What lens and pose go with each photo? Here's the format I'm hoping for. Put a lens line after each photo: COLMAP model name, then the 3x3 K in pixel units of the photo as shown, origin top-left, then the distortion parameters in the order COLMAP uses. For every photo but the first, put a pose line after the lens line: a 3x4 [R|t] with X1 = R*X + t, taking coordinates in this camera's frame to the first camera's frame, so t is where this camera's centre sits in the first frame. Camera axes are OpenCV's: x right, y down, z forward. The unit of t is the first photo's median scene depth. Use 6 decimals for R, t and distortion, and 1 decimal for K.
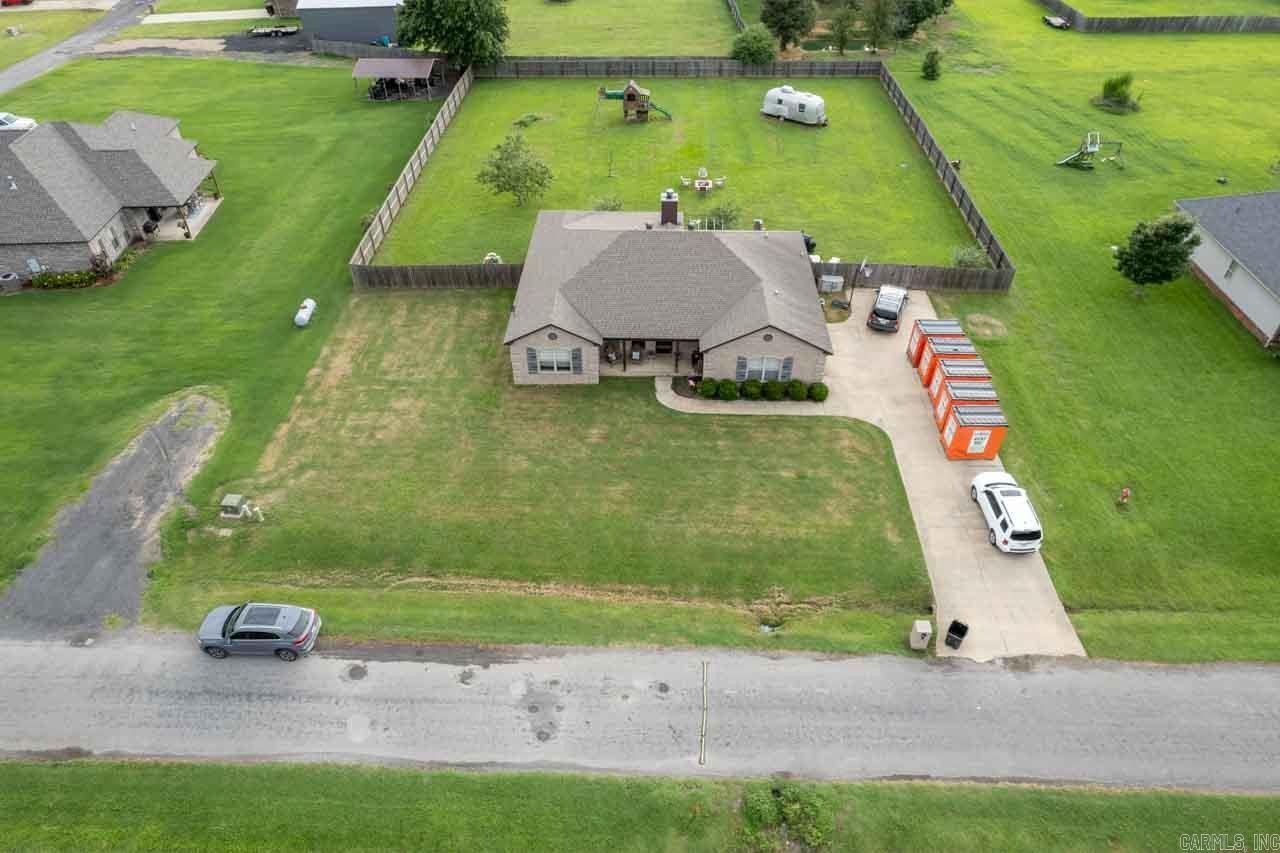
lens RADIAL K [[826.7, 0, 640.0], [0, 826.7, 426.5], [0, 0, 1]] dist [-0.080057, 0.072290]
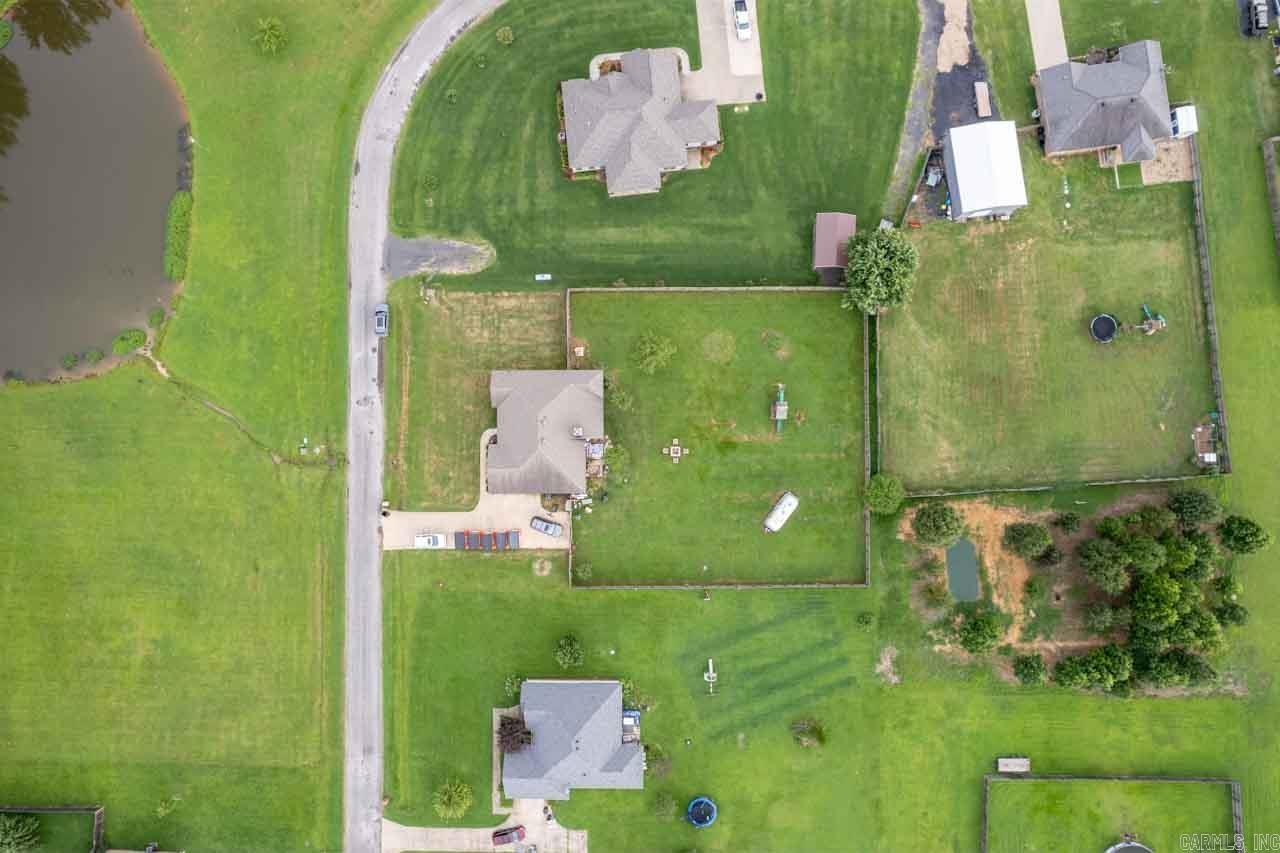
lens RADIAL K [[826.7, 0, 640.0], [0, 826.7, 426.5], [0, 0, 1]] dist [-0.080057, 0.072290]
pose [[0.032622, 0.999301, -0.018238, 0.082237], [-0.653376, 0.035131, 0.756218, -2.548593], [0.756330, -0.012753, 0.654066, -0.406551]]
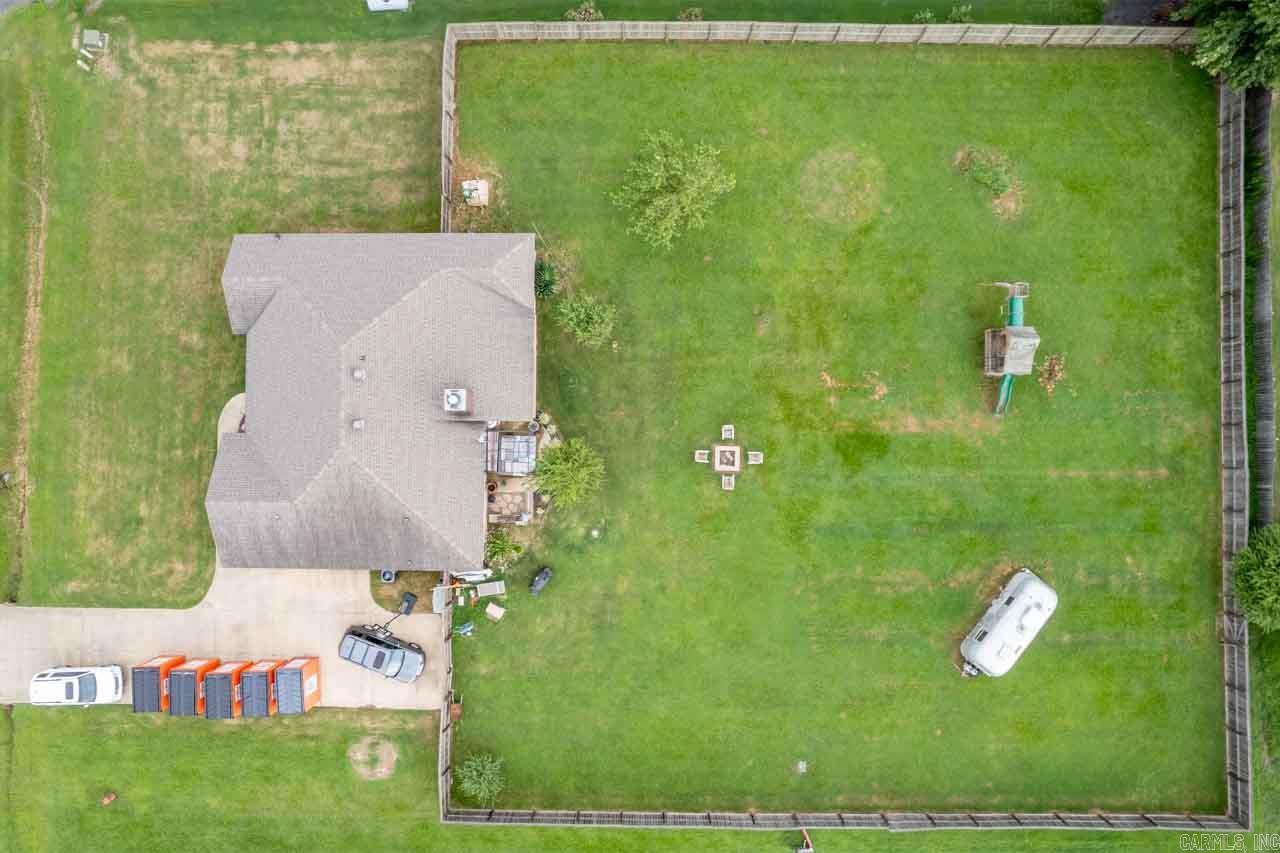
lens RADIAL K [[826.7, 0, 640.0], [0, 826.7, 426.5], [0, 0, 1]] dist [-0.080057, 0.072290]
pose [[0.021283, 0.999669, -0.014461, 0.092094], [-0.648000, 0.024808, 0.761236, -1.208291], [0.761343, -0.006831, 0.648313, 0.772619]]
